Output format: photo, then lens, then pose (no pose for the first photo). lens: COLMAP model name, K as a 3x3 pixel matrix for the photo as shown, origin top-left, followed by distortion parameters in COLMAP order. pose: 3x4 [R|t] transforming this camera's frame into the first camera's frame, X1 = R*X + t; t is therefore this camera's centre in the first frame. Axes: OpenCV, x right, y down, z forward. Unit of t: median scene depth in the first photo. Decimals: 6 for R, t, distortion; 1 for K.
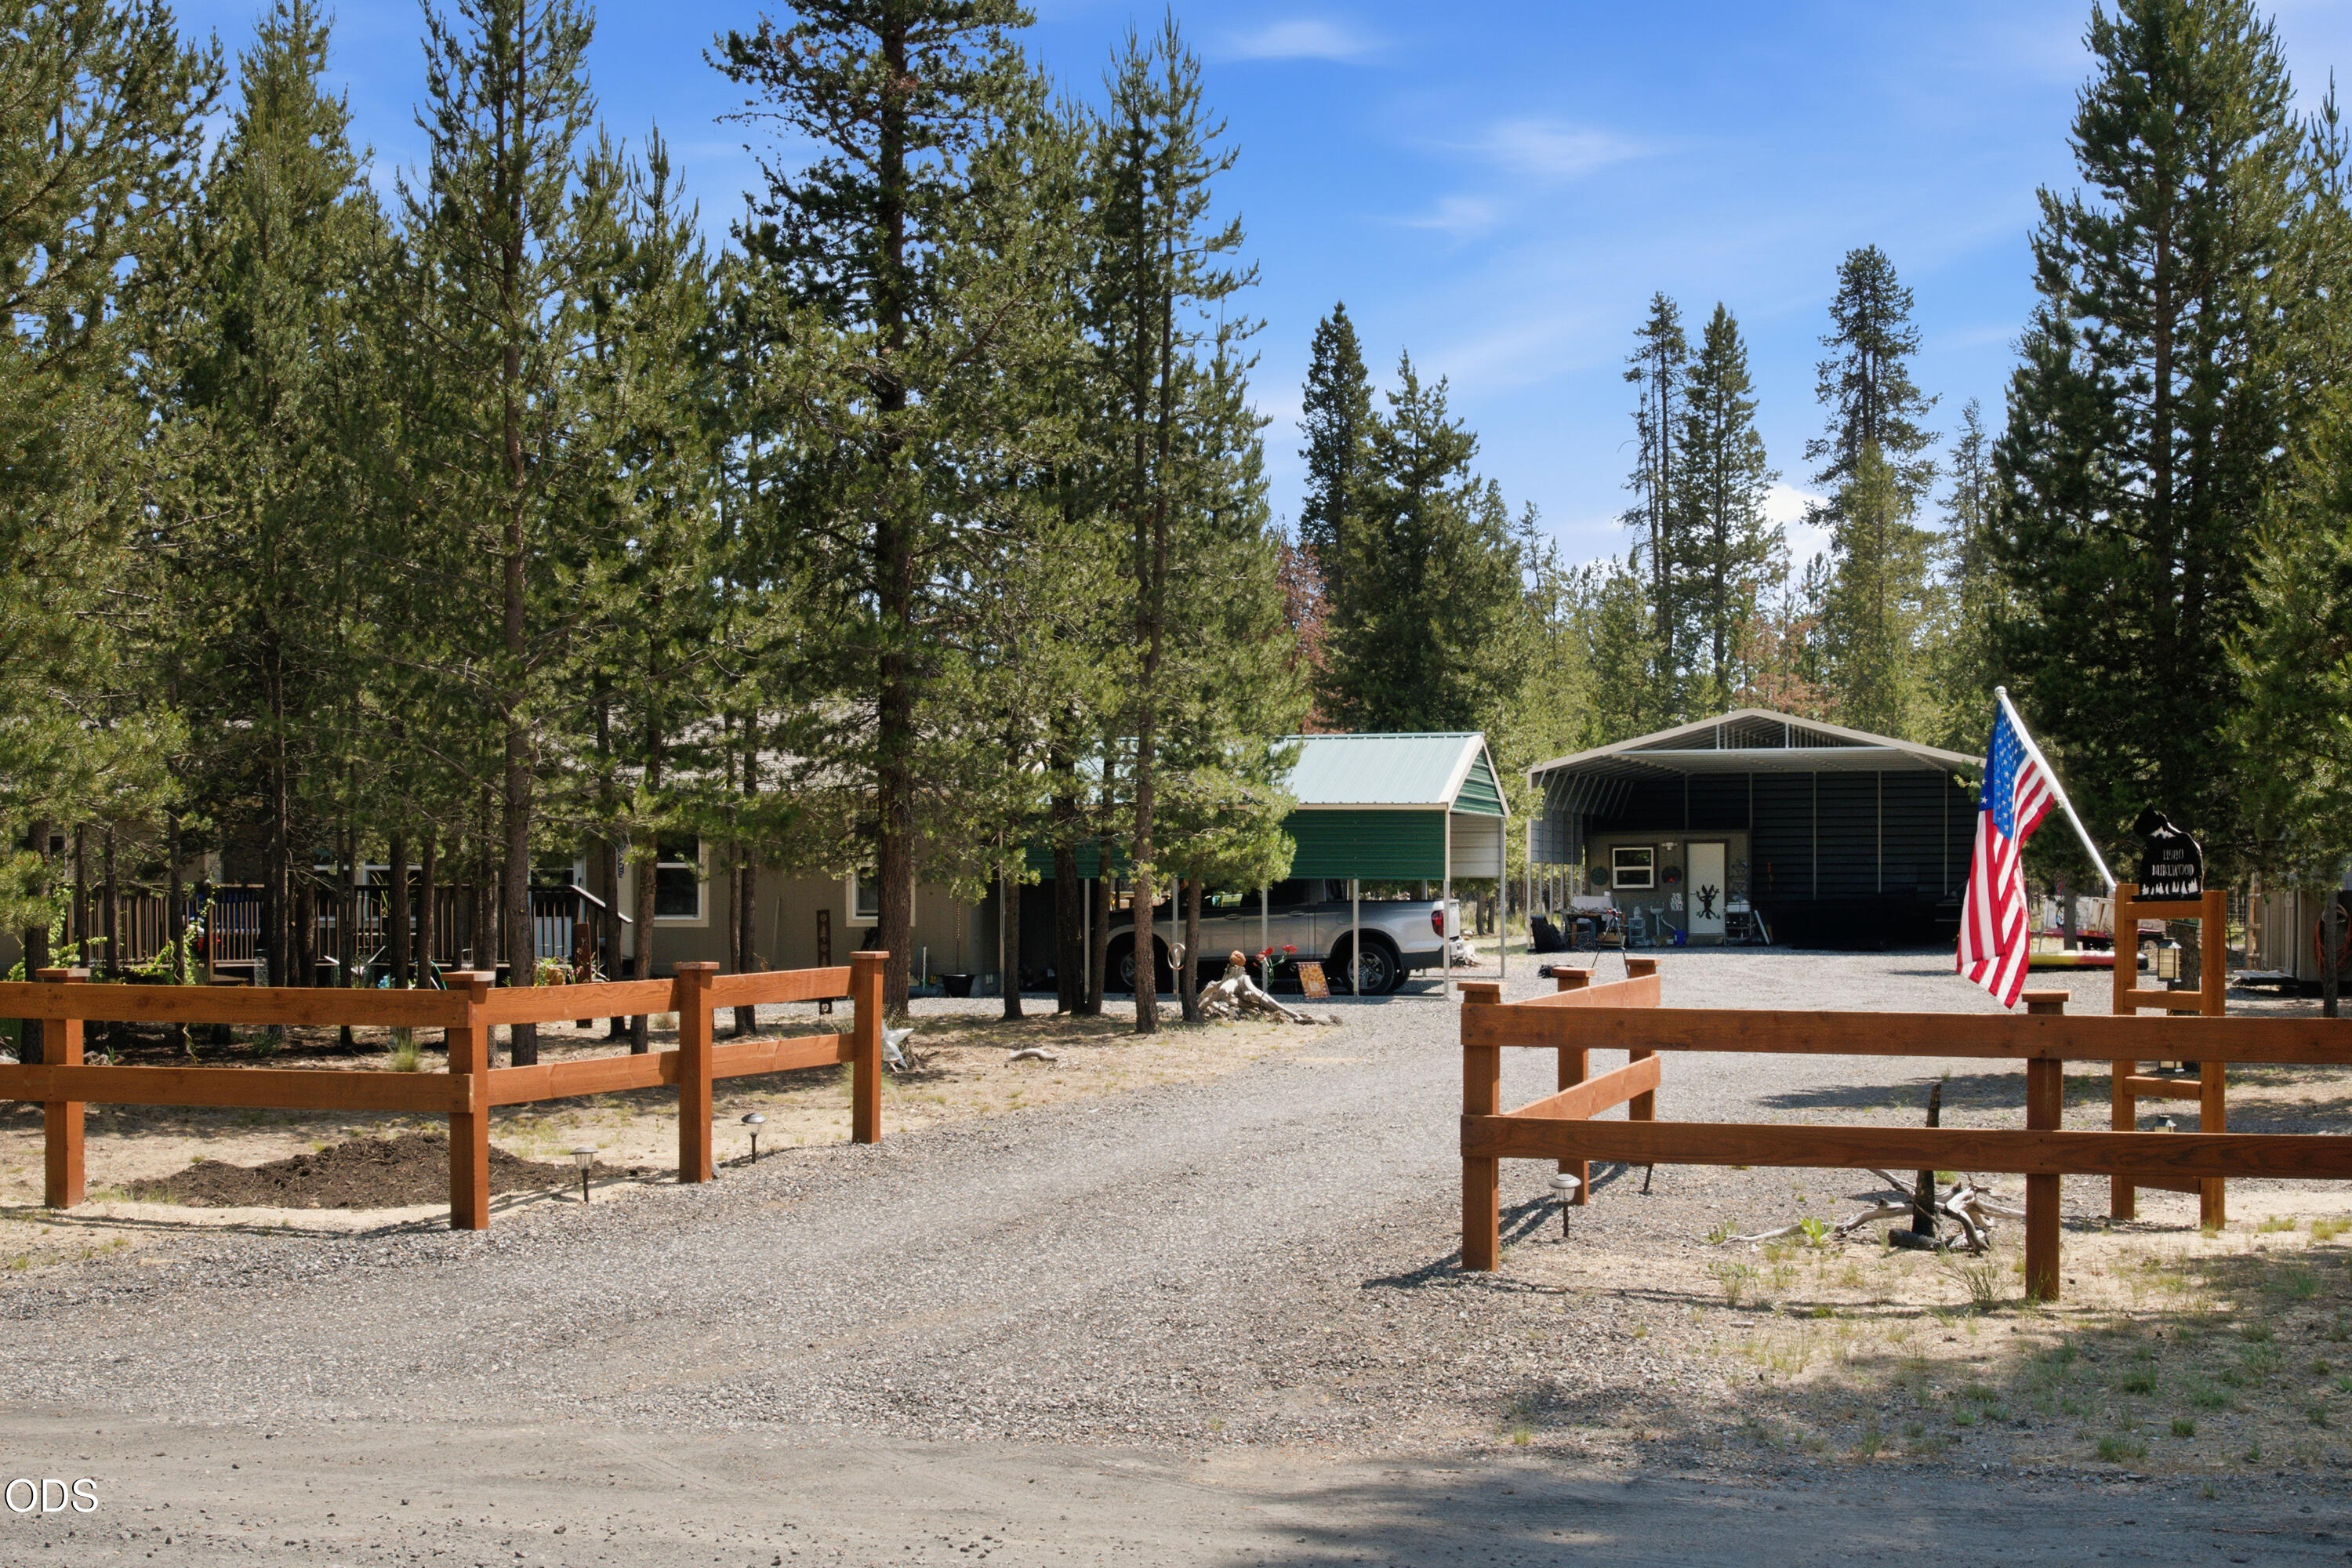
lens RADIAL K [[3087.8, 0, 1176.0], [0, 3087.8, 784.0], [0, 0, 1]] dist [0.623390, -0.005812]
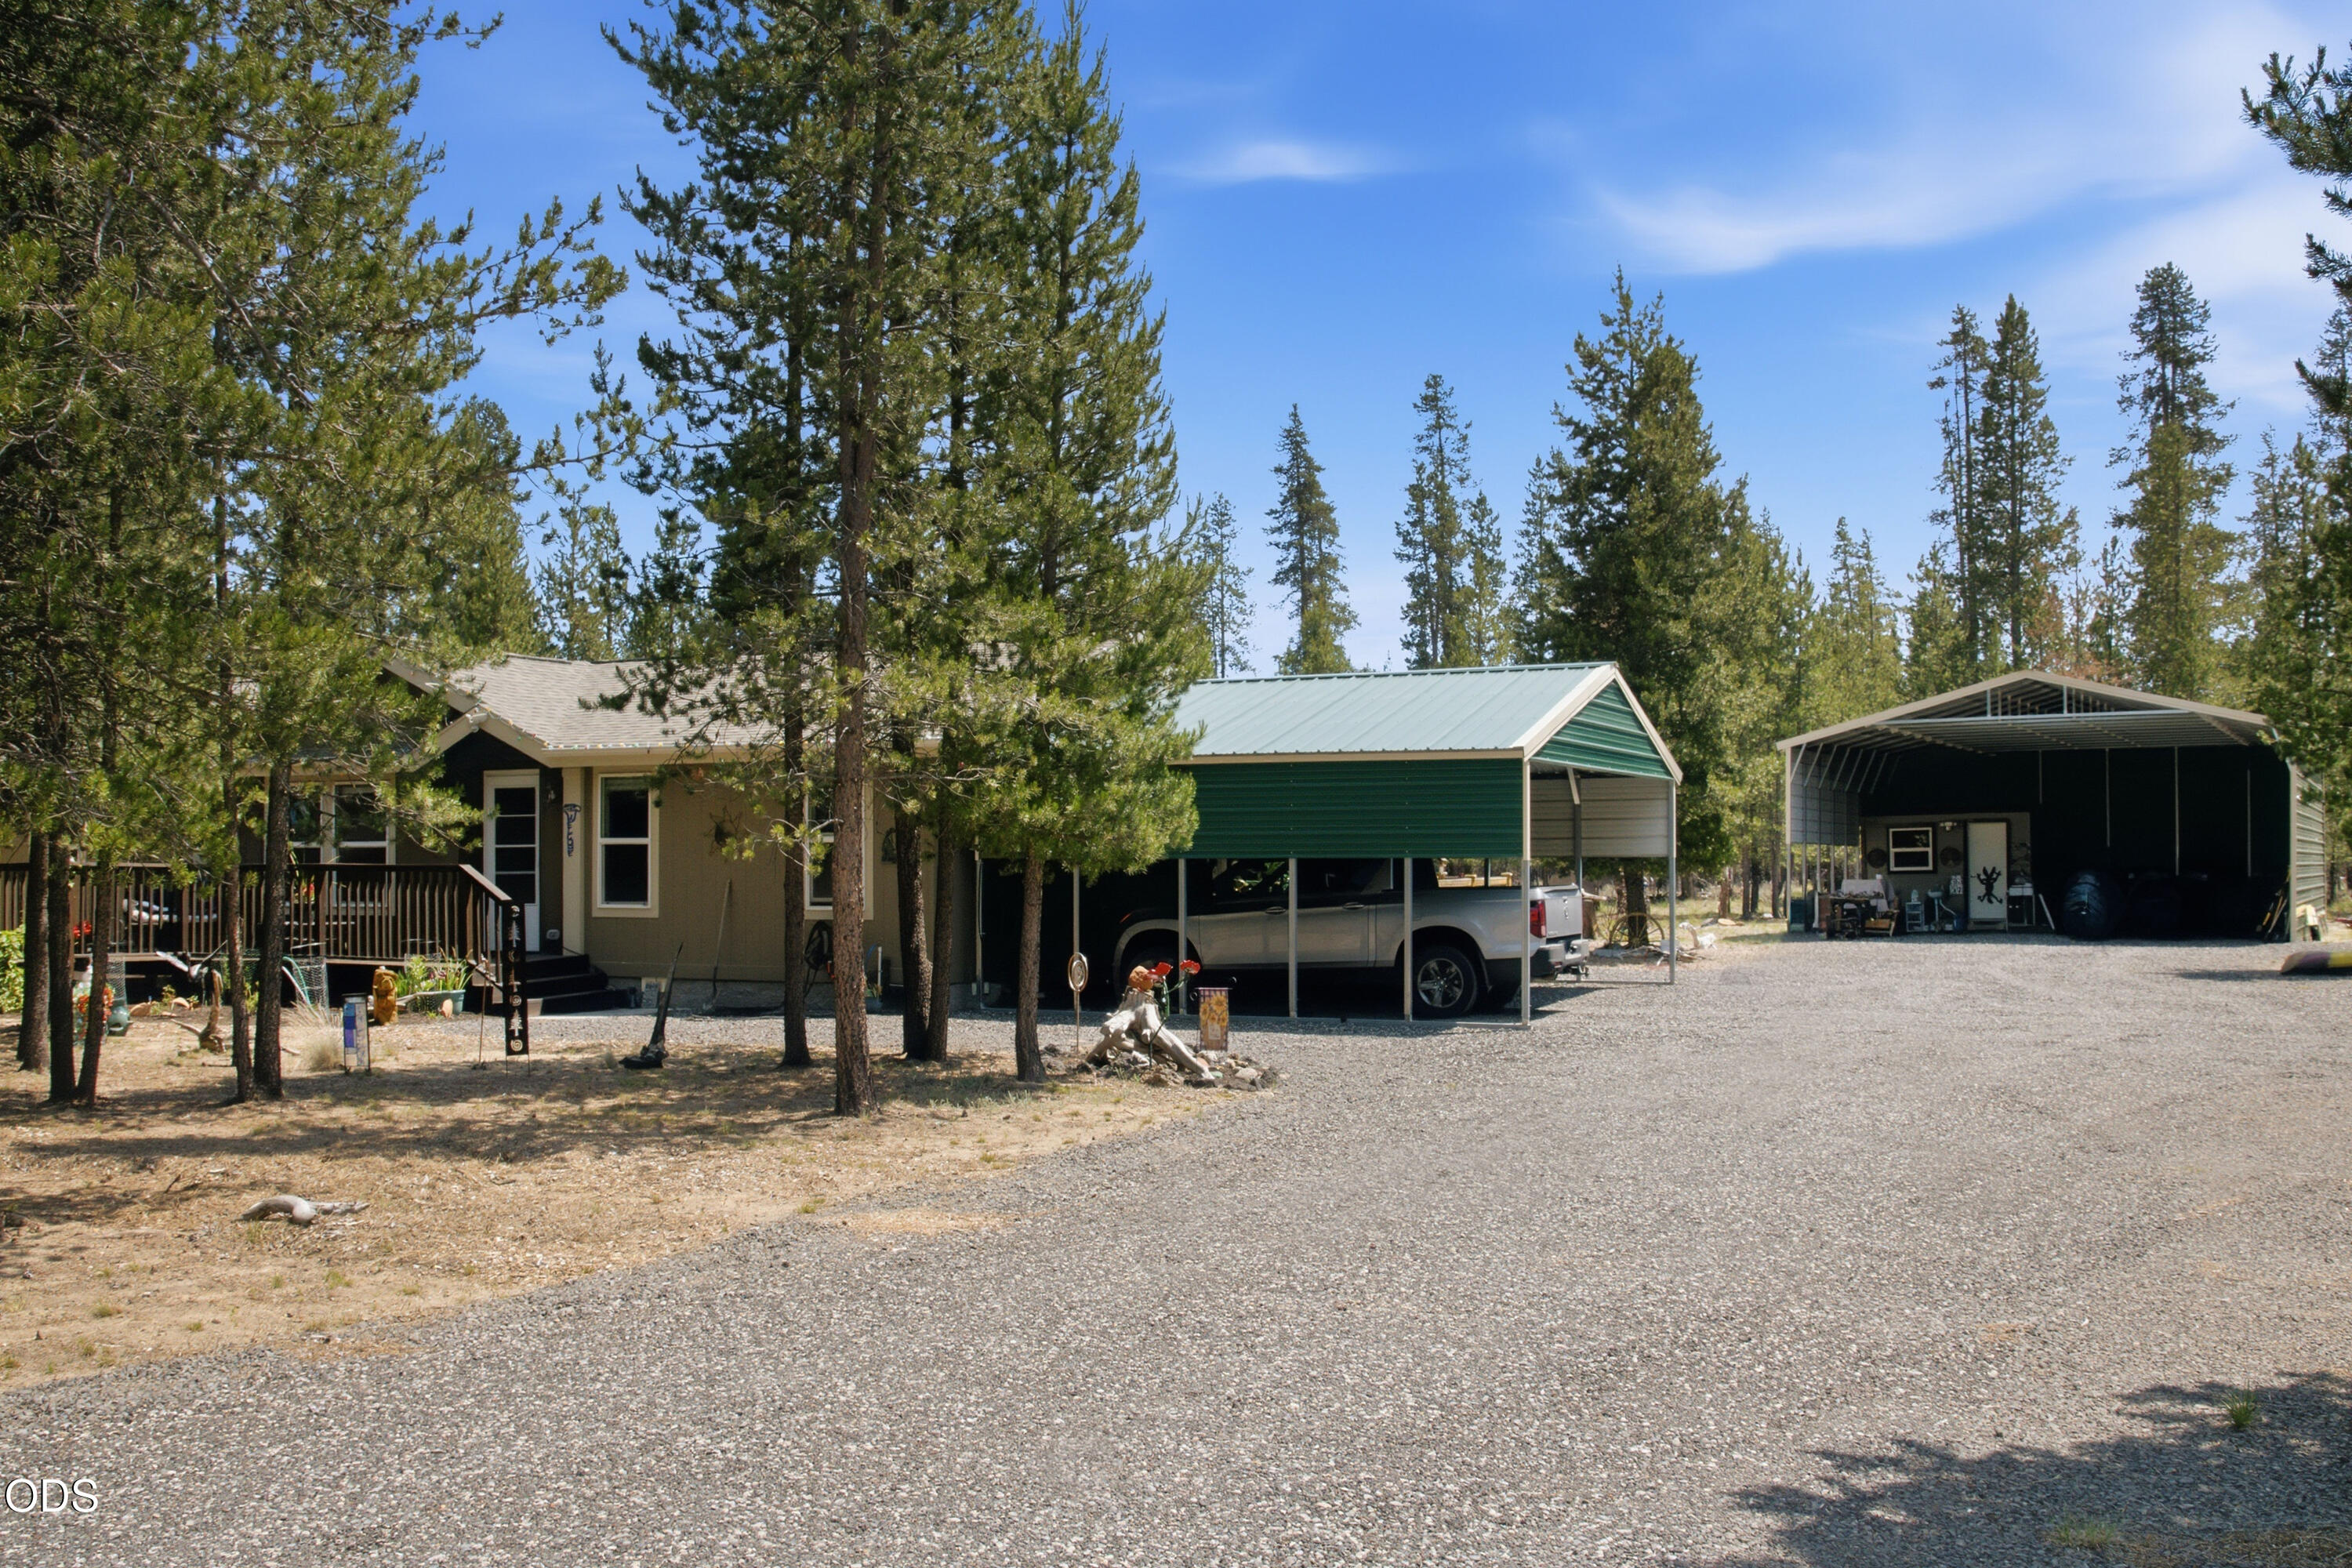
lens RADIAL K [[2257.0, 0, 1390.4], [0, 2257.0, 773.7], [0, 0, 1]] dist [-0.003810, 0.920587]
pose [[0.992540, -0.004314, -0.121844, 0.062094], [0.003107, 0.999944, -0.010093, 0.008746], [0.121881, 0.009639, 0.992498, 0.254151]]
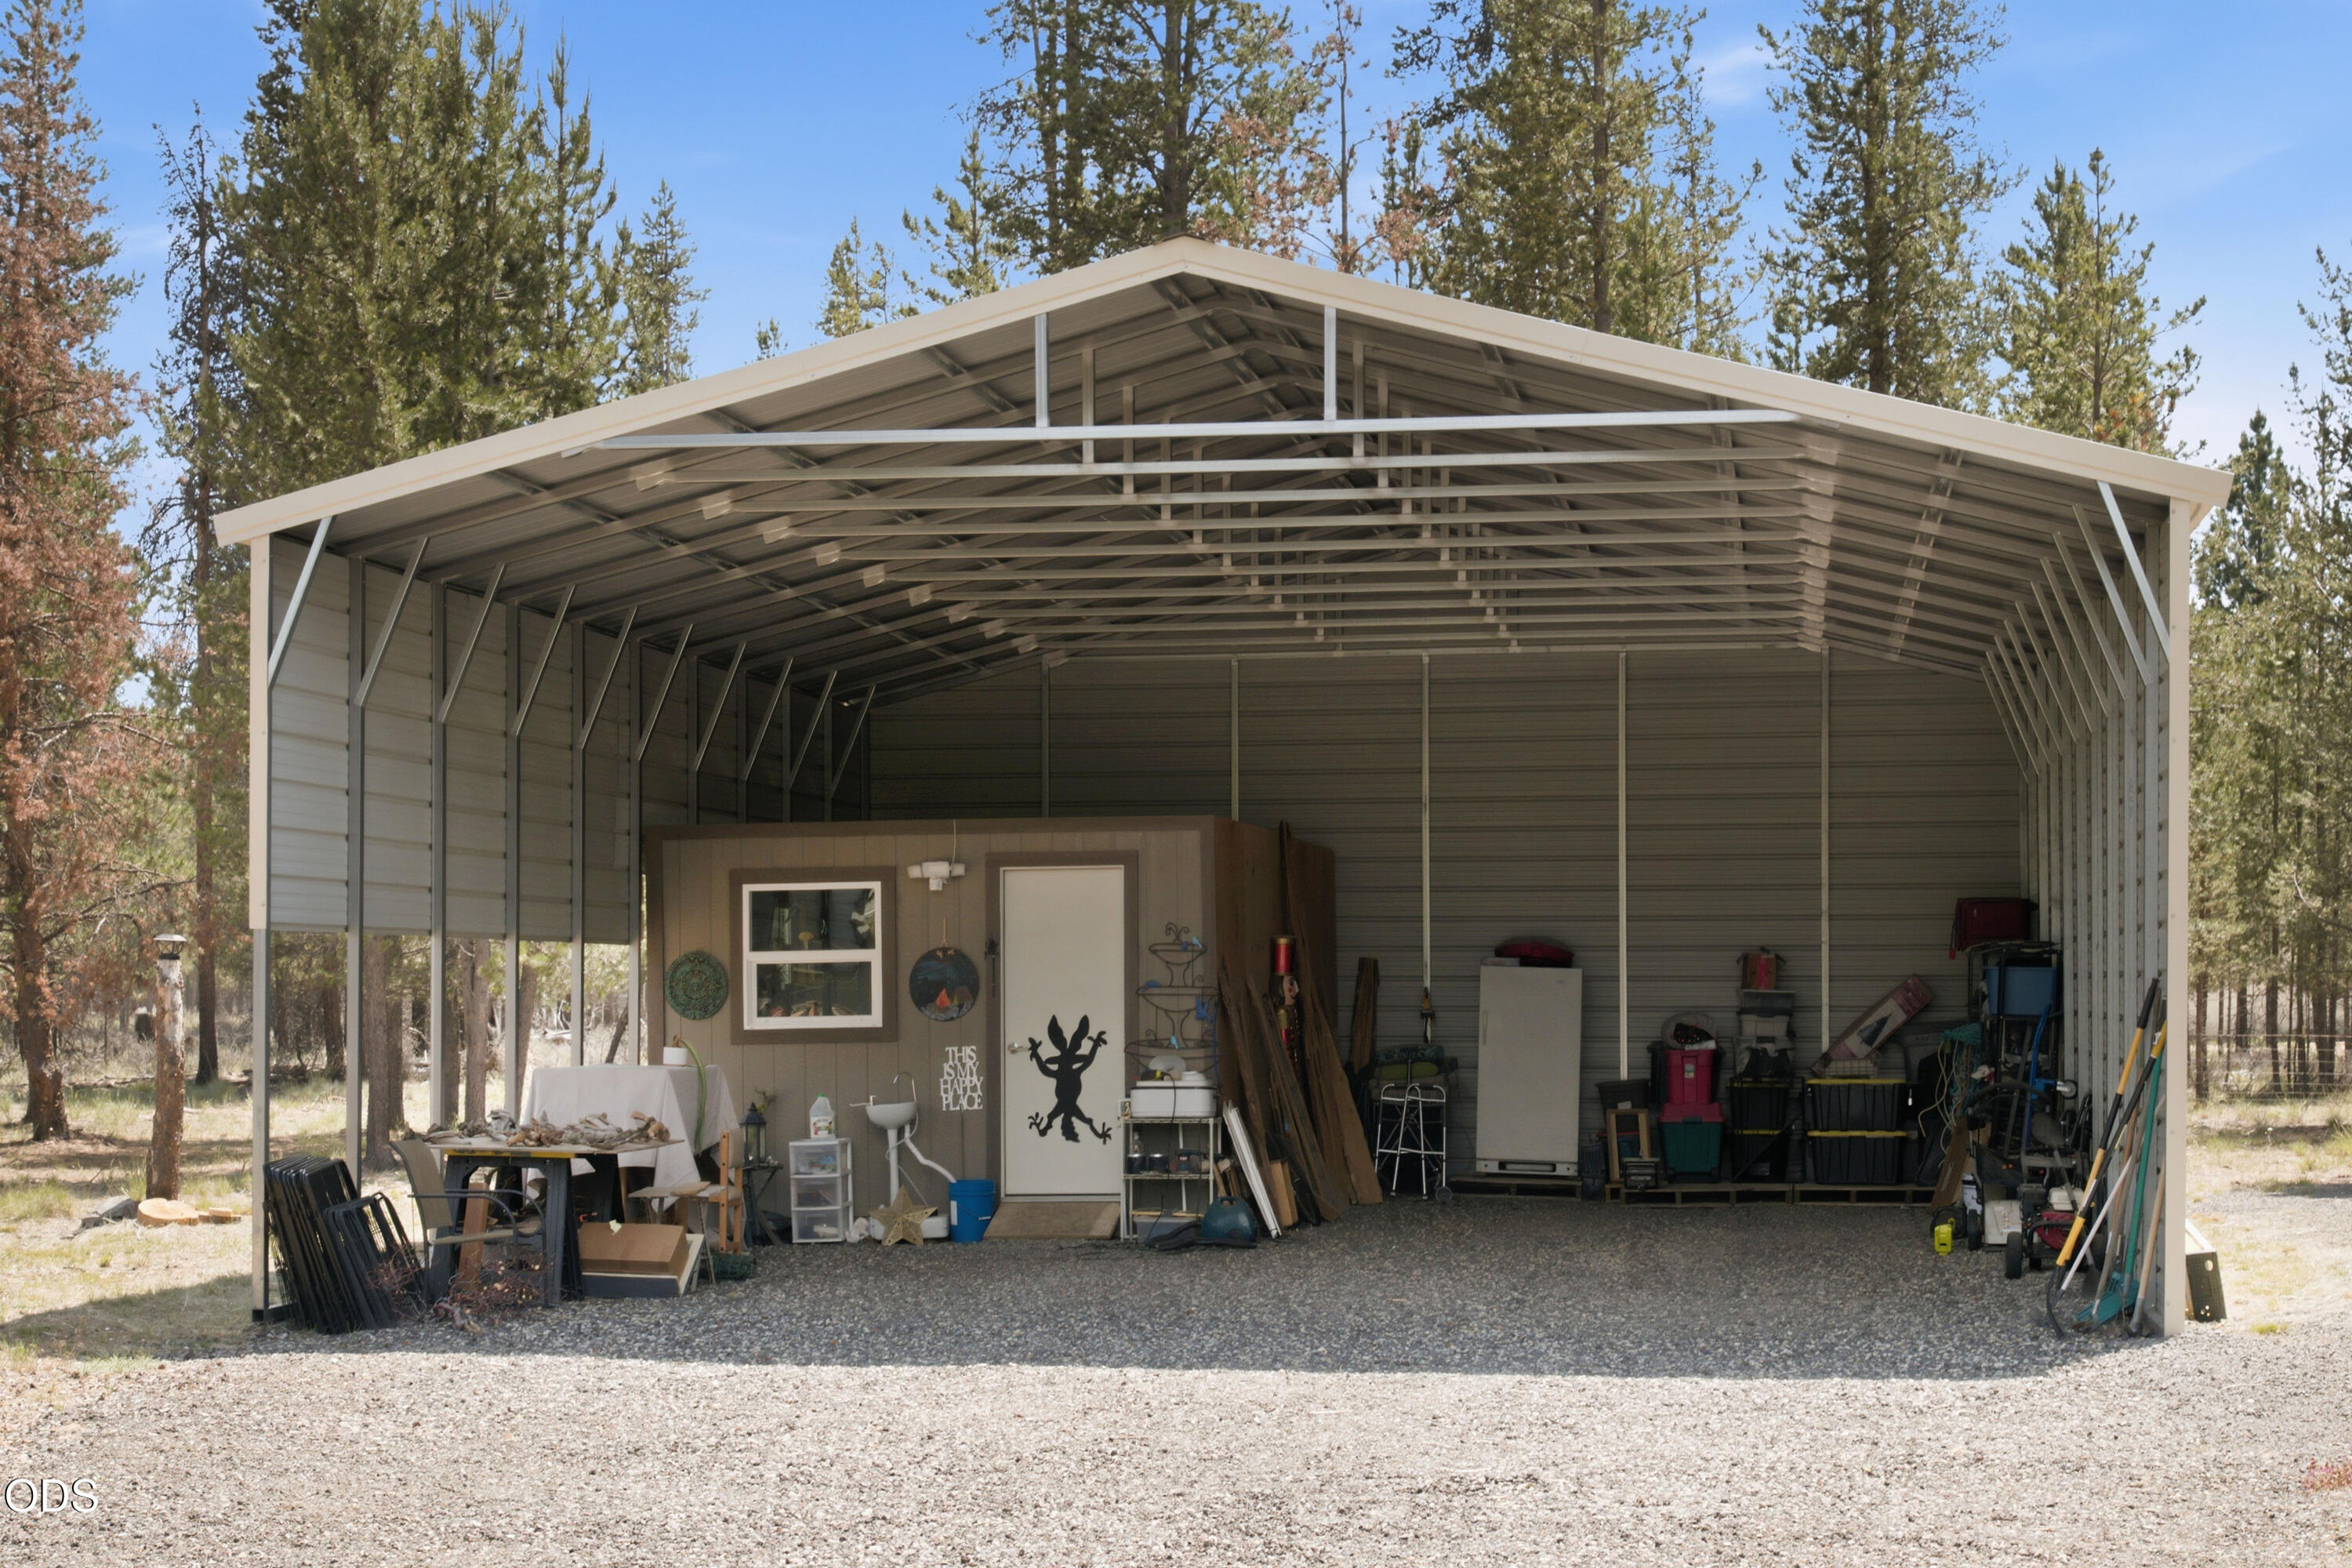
lens RADIAL K [[3516.1, 0, 1176.0], [0, 3516.1, 784.0], [0, 0, 1]] dist [0.289779, 0.008536]
pose [[0.990709, 0.007962, 0.135767, 0.115263], [-0.004533, 0.999663, -0.025550, 0.016577], [-0.135925, 0.024697, 0.990411, 0.585958]]
